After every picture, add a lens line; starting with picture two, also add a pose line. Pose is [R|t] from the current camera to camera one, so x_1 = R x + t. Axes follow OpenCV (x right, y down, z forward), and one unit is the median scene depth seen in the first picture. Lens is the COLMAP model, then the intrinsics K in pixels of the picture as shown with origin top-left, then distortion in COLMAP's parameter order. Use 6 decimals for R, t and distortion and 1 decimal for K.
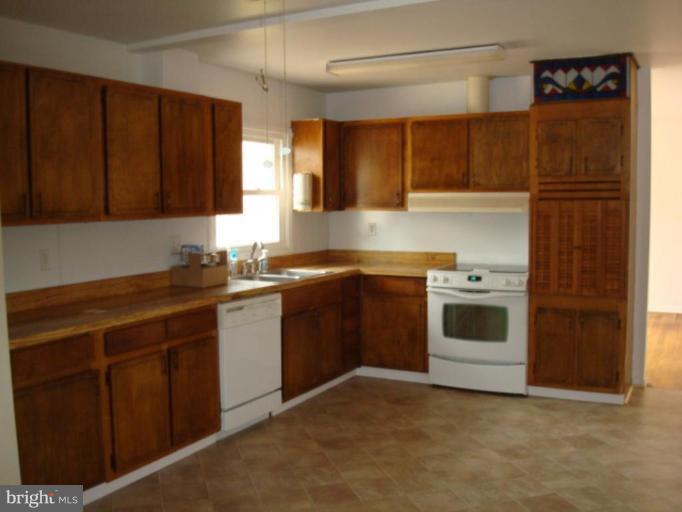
lens RADIAL K [[783.7, 0, 341.0], [0, 783.7, 256.0], [0, 0, 1]] dist [-0.011823, -0.021159]
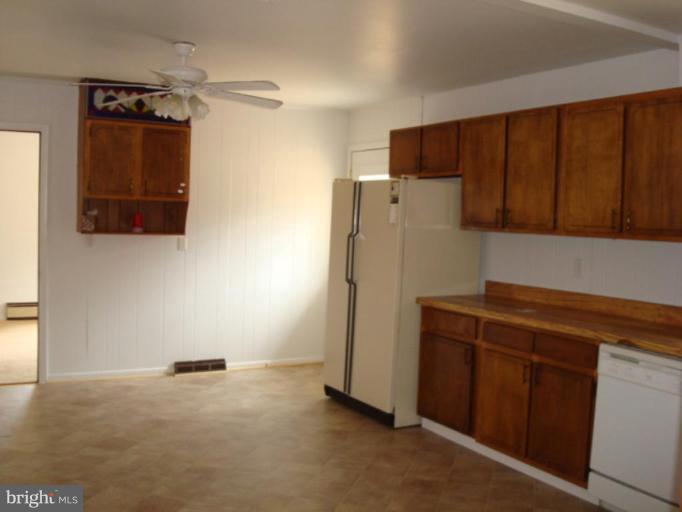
lens RADIAL K [[708.4, 0, 341.0], [0, 708.4, 256.0], [0, 0, 1]] dist [-0.180684, -0.002626]
pose [[-0.568304, 0.040525, -0.821820, 0.650257], [-0.087950, 0.990073, 0.109640, -0.093209], [0.818105, 0.134588, -0.559098, 1.273199]]
